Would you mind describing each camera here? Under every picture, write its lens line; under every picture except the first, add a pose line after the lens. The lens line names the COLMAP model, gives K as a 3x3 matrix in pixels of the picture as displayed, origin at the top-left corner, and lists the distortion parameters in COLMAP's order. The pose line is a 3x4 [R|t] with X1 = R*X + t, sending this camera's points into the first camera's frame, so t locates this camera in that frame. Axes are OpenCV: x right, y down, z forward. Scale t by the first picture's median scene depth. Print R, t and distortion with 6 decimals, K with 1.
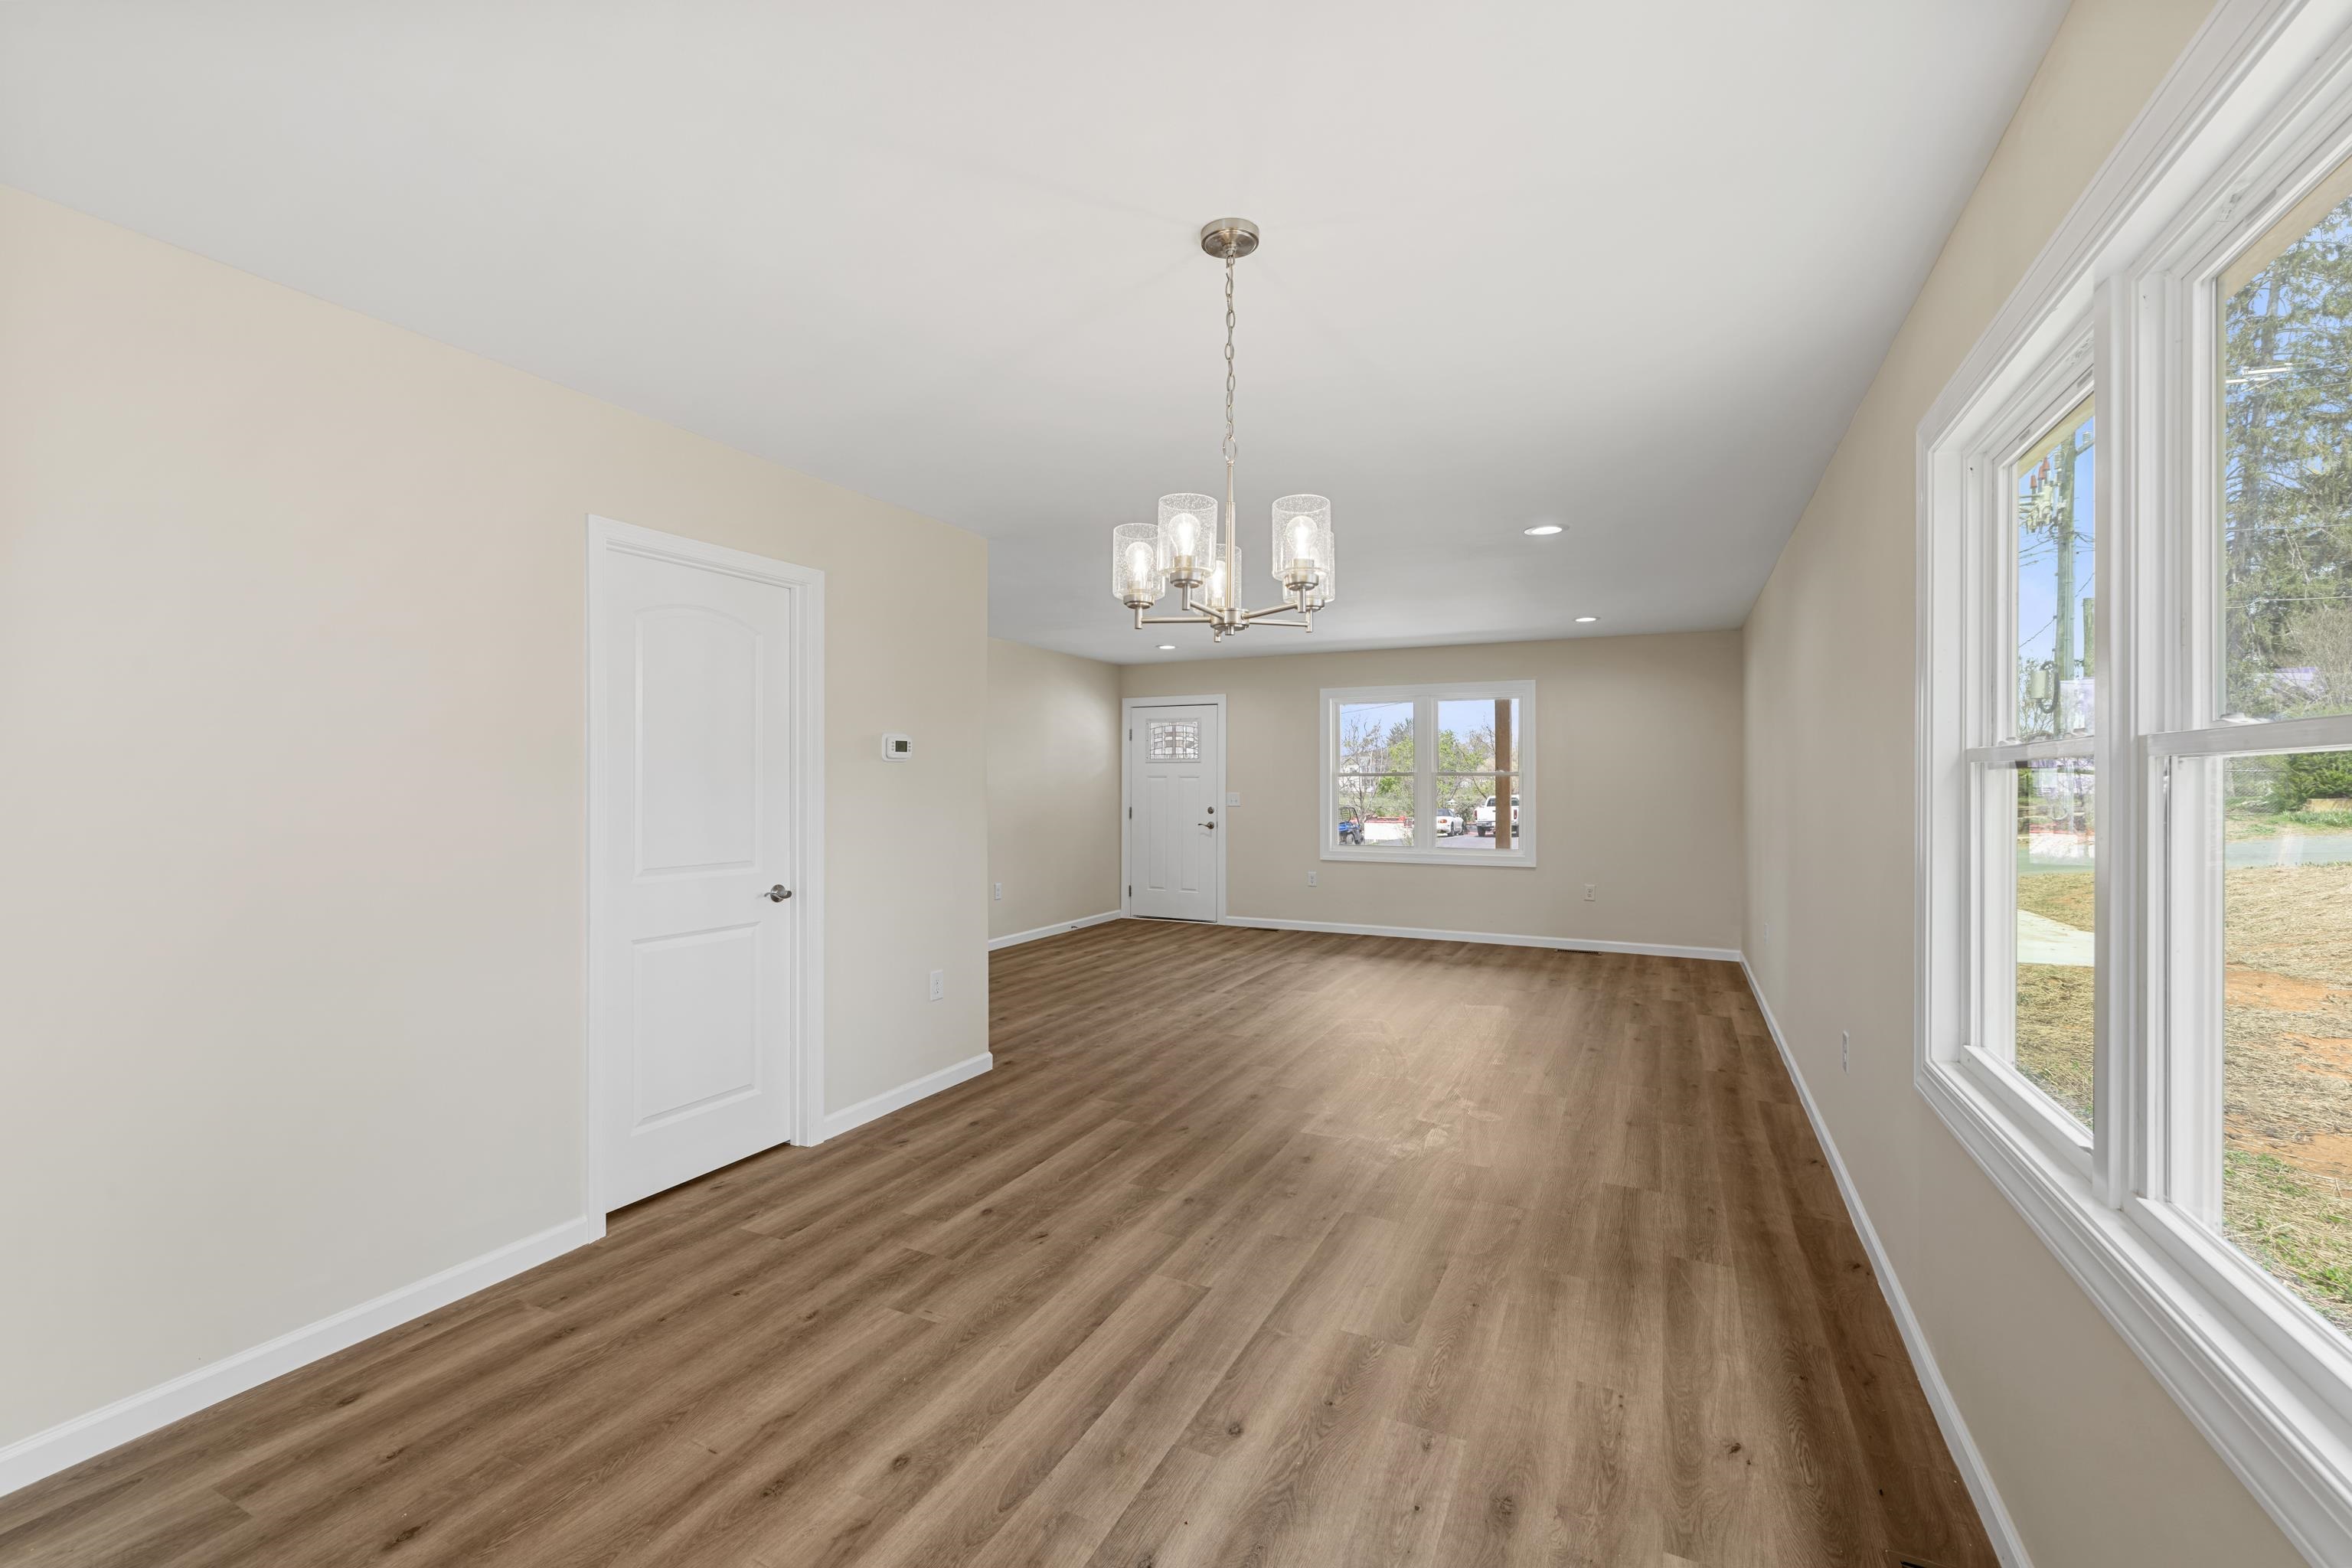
lens RADIAL K [[980.5, 0, 1174.8], [0, 980.5, 776.3], [0, 0, 1]] dist [0.004188, -0.000503]
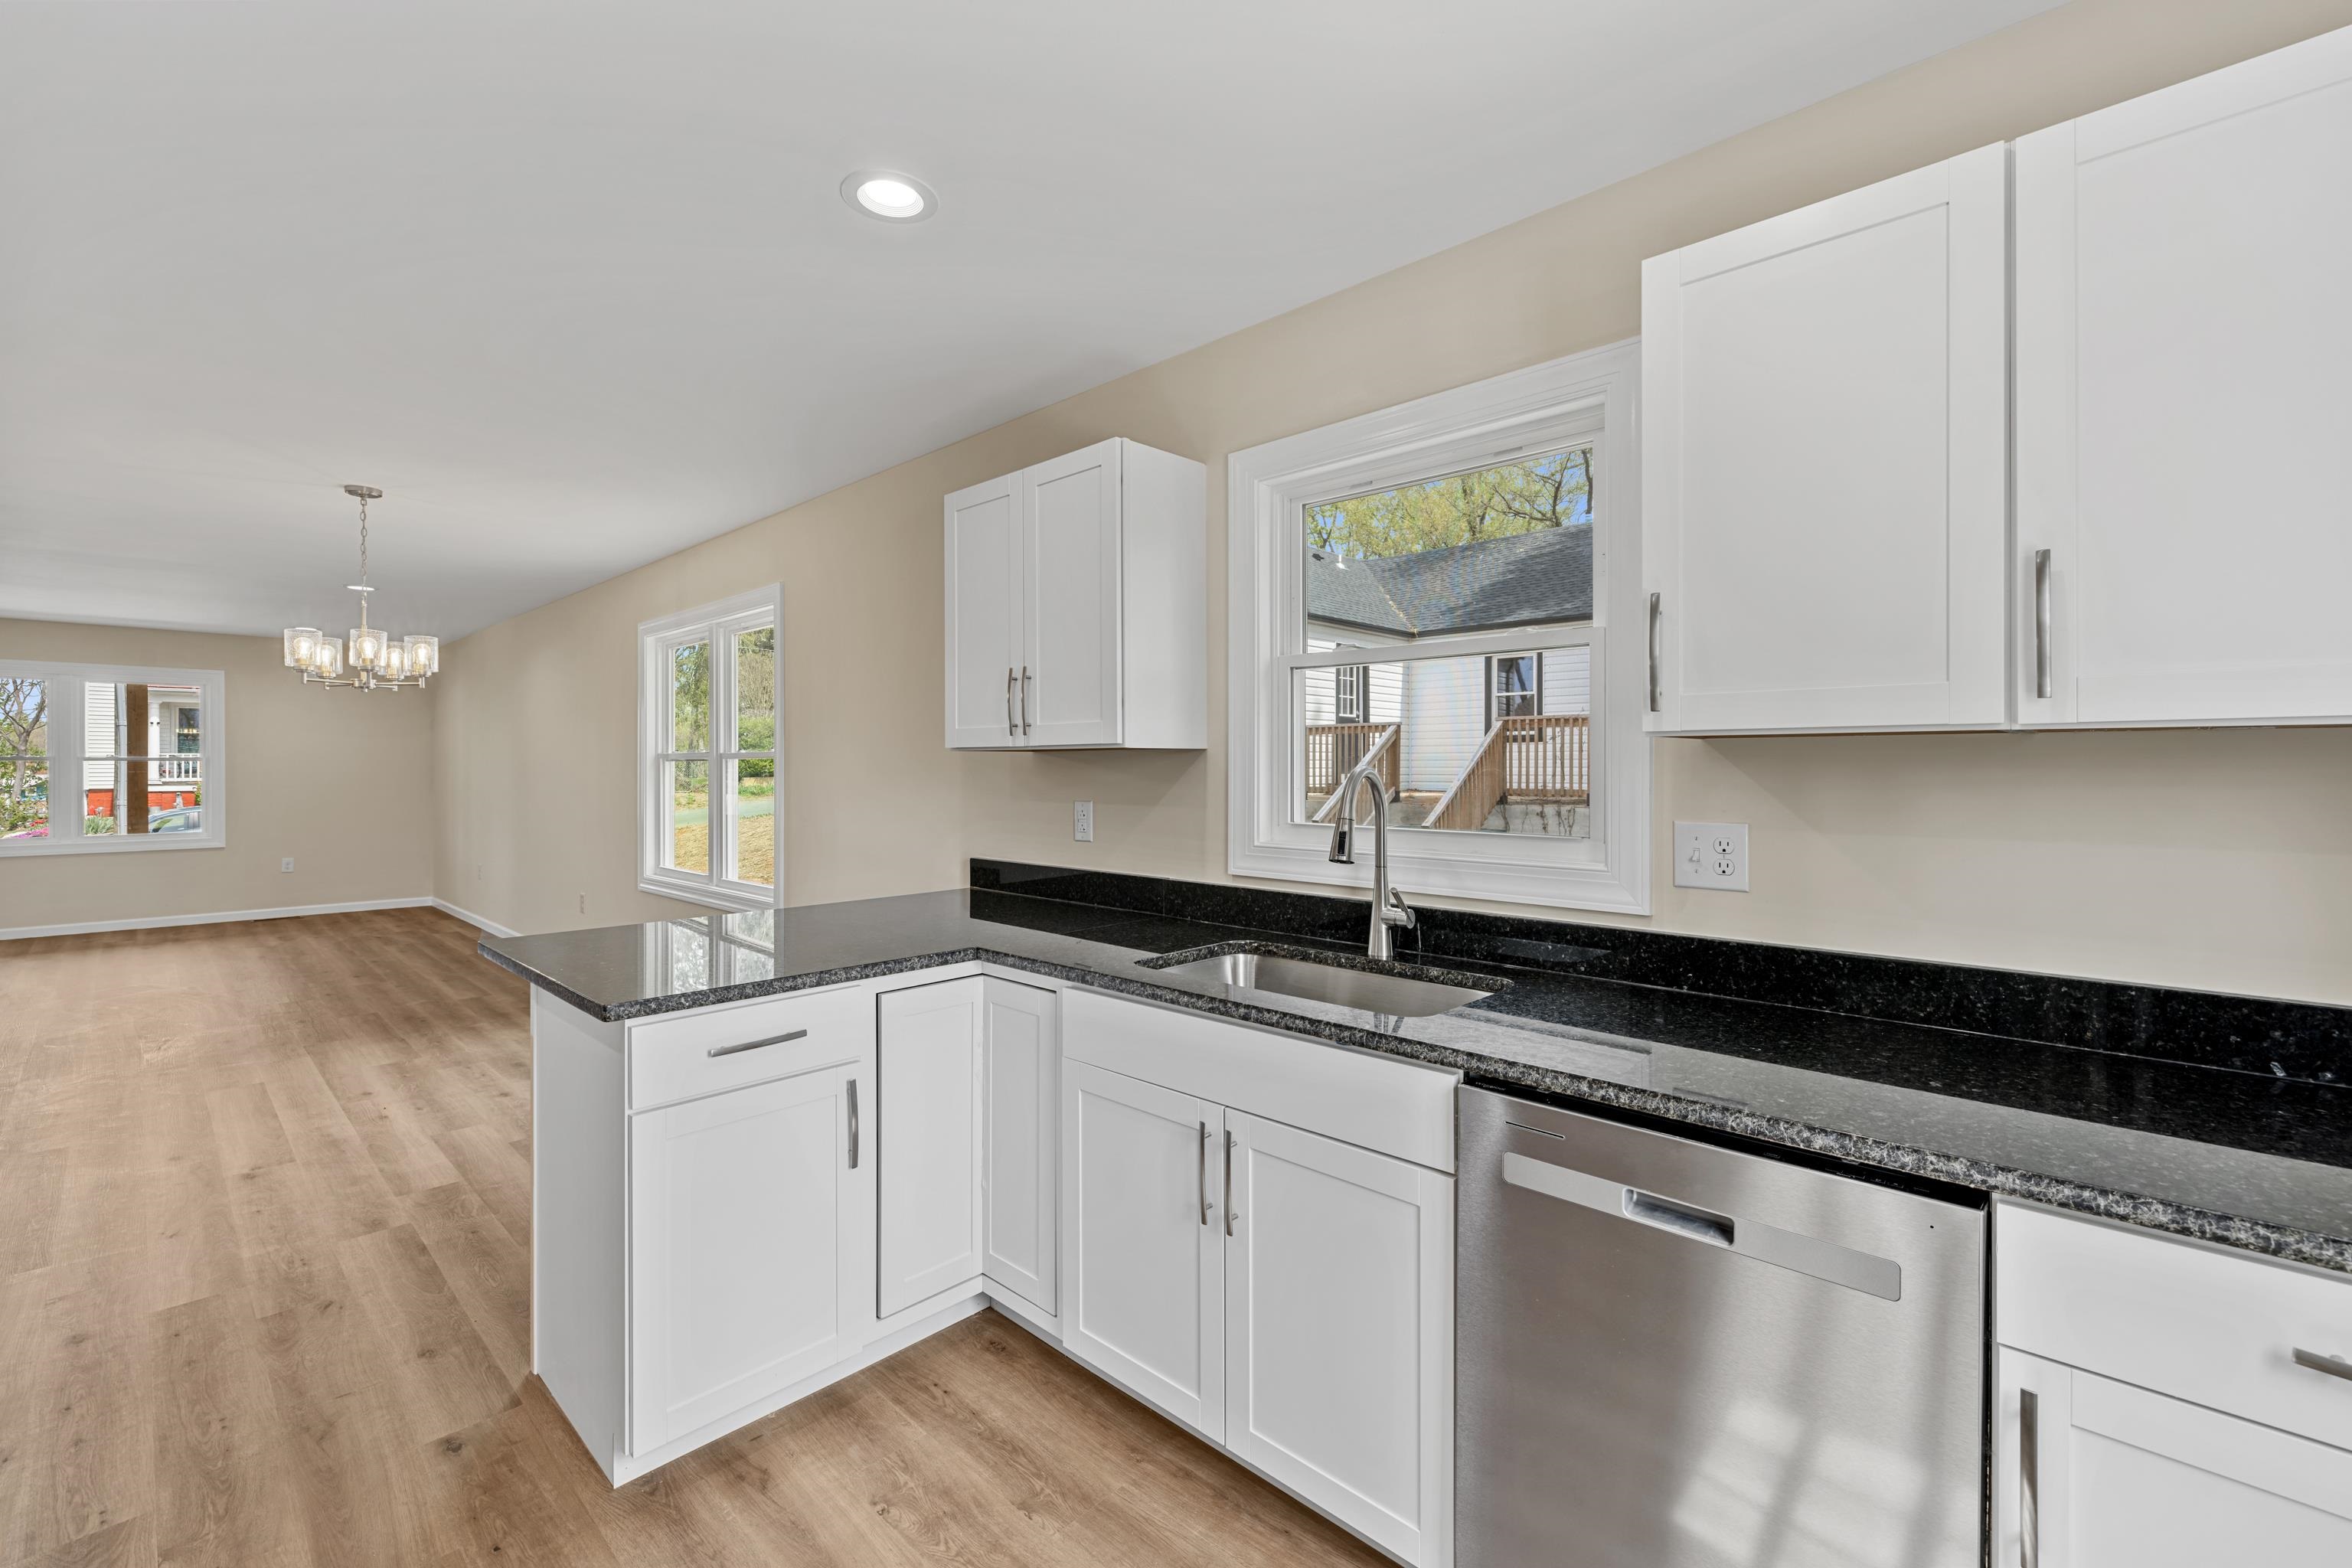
lens RADIAL K [[980.5, 0, 1164.7], [0, 980.5, 766.7], [0, 0, 1]] dist [0.004188, -0.000503]
pose [[0.296956, -0.002113, 0.954889, -1.000627], [-0.002823, 0.999991, 0.003091, -0.004101], [-0.954887, -0.003613, 0.296947, -0.832600]]
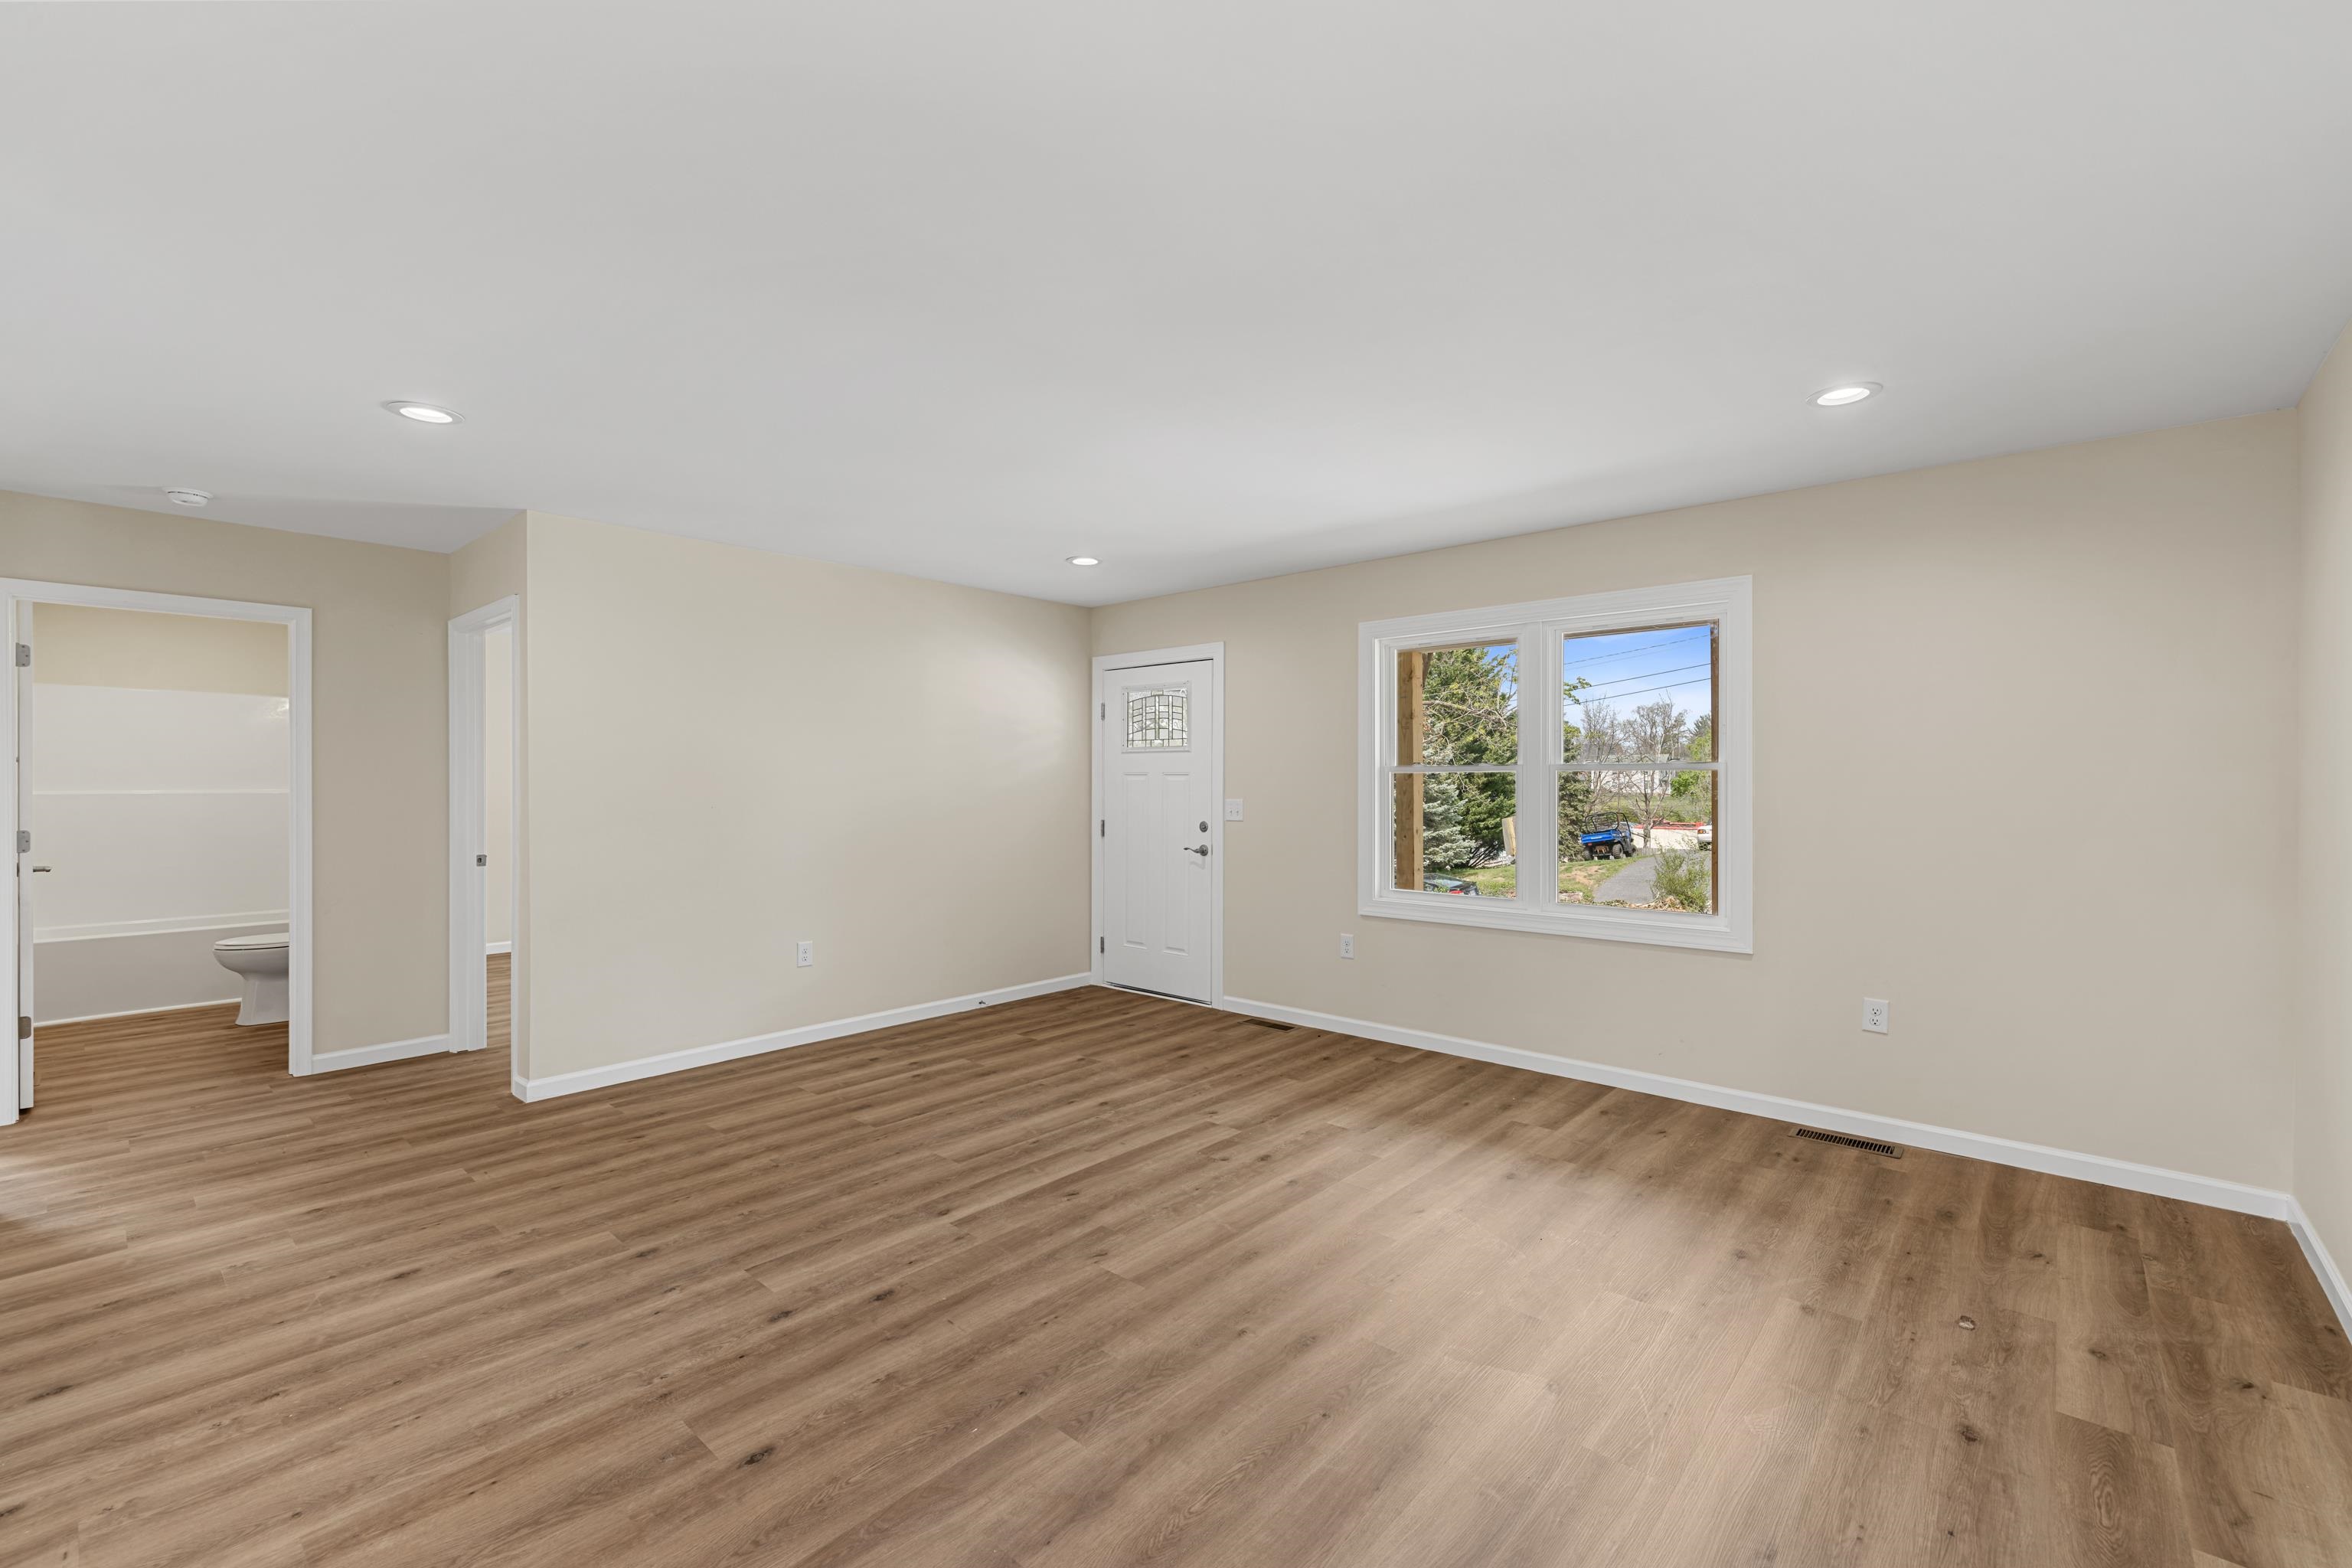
lens RADIAL K [[980.5, 0, 1182.5], [0, 980.5, 783.8], [0, 0, 1]] dist [0.004188, -0.000503]
pose [[0.963870, 0.000570, -0.266371, 0.283142], [0.001386, 0.999973, 0.007154, 0.003666], [0.266368, -0.007264, 0.963844, 0.568339]]
